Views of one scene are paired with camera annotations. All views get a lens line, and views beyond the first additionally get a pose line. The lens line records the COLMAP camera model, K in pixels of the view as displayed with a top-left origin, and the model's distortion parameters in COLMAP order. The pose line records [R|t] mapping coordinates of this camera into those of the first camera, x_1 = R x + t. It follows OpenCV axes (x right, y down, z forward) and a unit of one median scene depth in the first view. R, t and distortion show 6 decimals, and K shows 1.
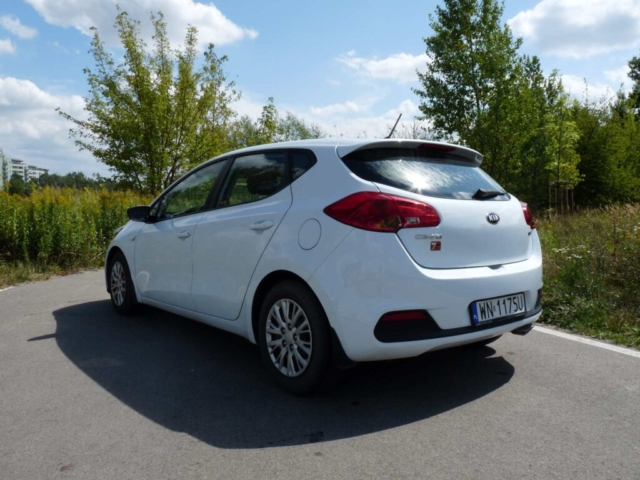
lens RADIAL K [[517.5, 0, 318.2], [0, 517.5, 236.6], [0, 0, 1]] dist [-0.011245, -0.012485]
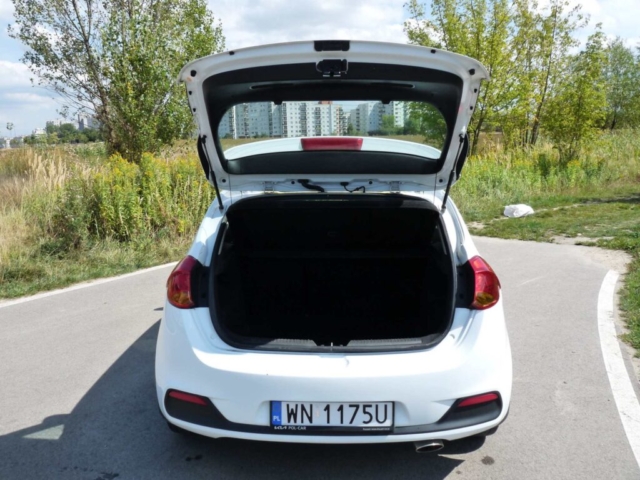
lens RADIAL K [[517.5, 0, 318.5], [0, 517.5, 240.8], [0, 0, 1]] dist [-0.011245, -0.012485]
pose [[0.753348, 0.112982, -0.647844, 0.806934], [-0.021682, 0.988863, 0.147242, -0.238134], [0.657265, -0.096878, 0.747407, 0.410515]]
